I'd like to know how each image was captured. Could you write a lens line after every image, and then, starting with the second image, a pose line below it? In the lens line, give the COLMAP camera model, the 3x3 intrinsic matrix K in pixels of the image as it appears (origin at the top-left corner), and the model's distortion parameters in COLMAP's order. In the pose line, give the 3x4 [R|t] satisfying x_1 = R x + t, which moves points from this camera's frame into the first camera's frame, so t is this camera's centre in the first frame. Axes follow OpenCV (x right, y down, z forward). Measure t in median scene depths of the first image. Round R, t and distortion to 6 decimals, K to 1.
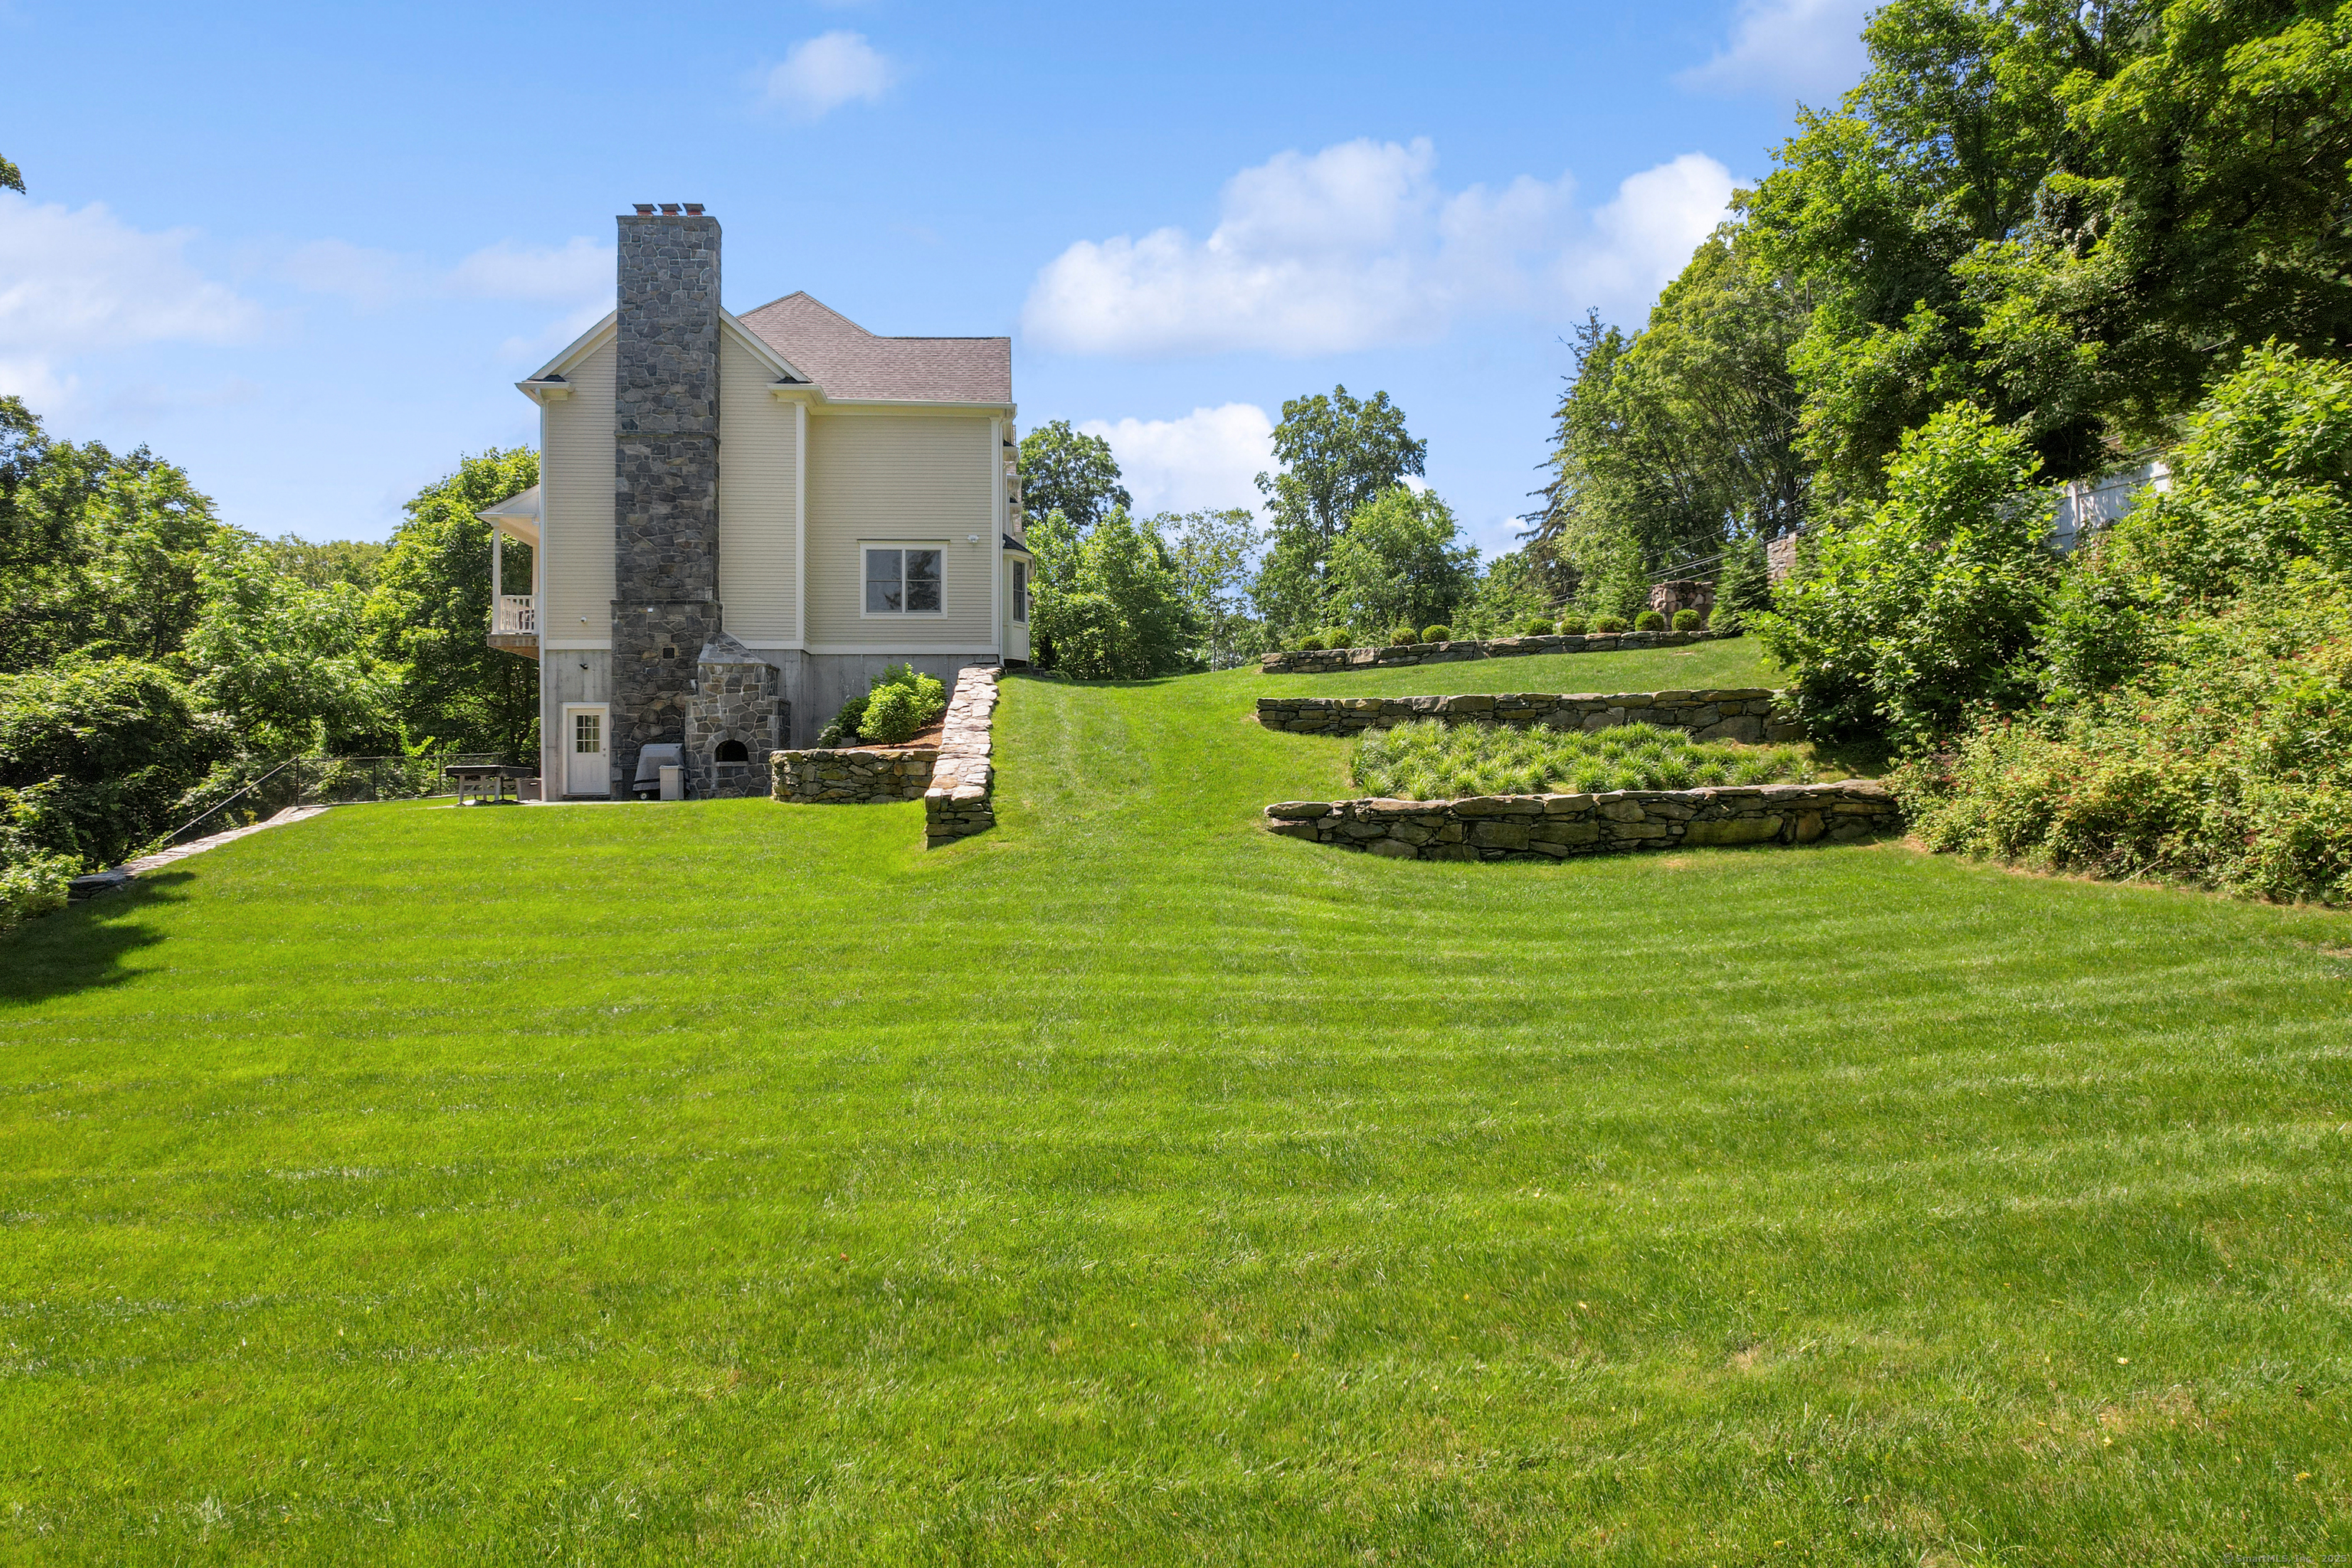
lens RADIAL K [[1497.4, 0, 1173.2], [0, 1497.4, 780.8], [0, 0, 1]] dist [-0.012002, 0.001104]
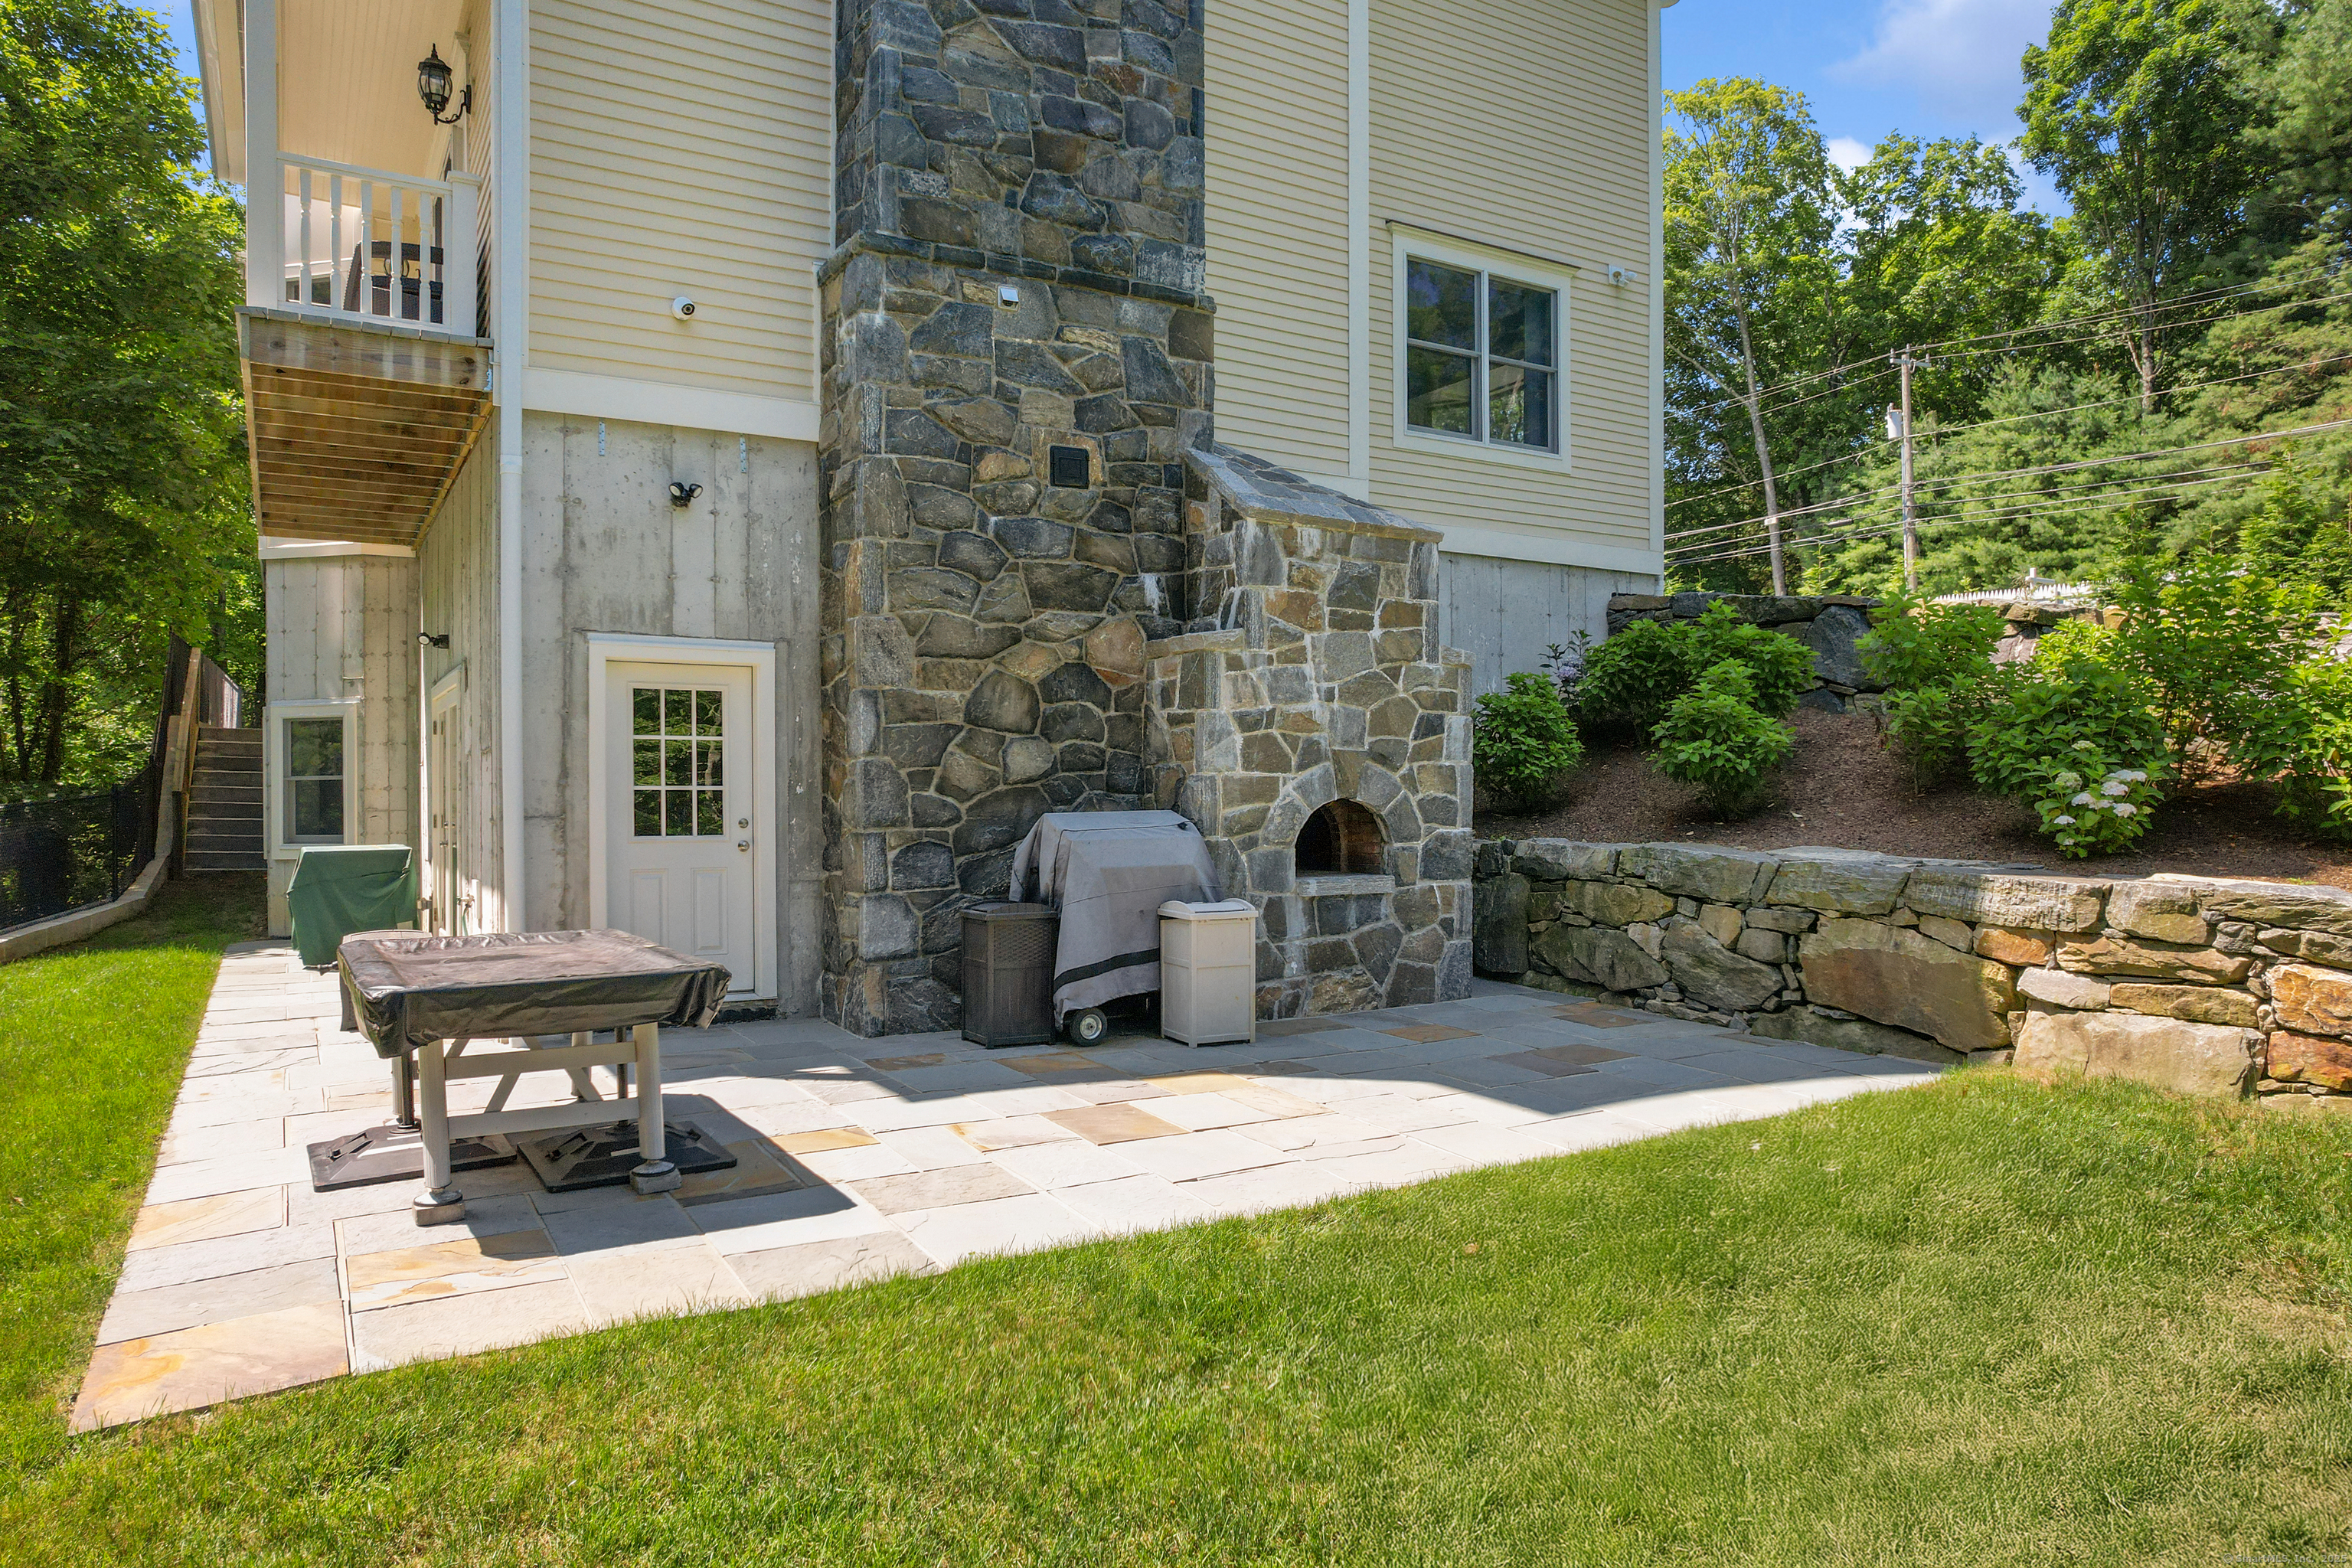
lens RADIAL K [[1497.4, 0, 1179.6], [0, 1497.4, 793.0], [0, 0, 1]] dist [-0.012002, 0.001104]
pose [[0.899293, 0.007702, 0.437280, -0.435929], [-0.008972, 0.999959, 0.000839, -0.027933], [-0.437255, -0.004678, 0.899325, 0.751744]]
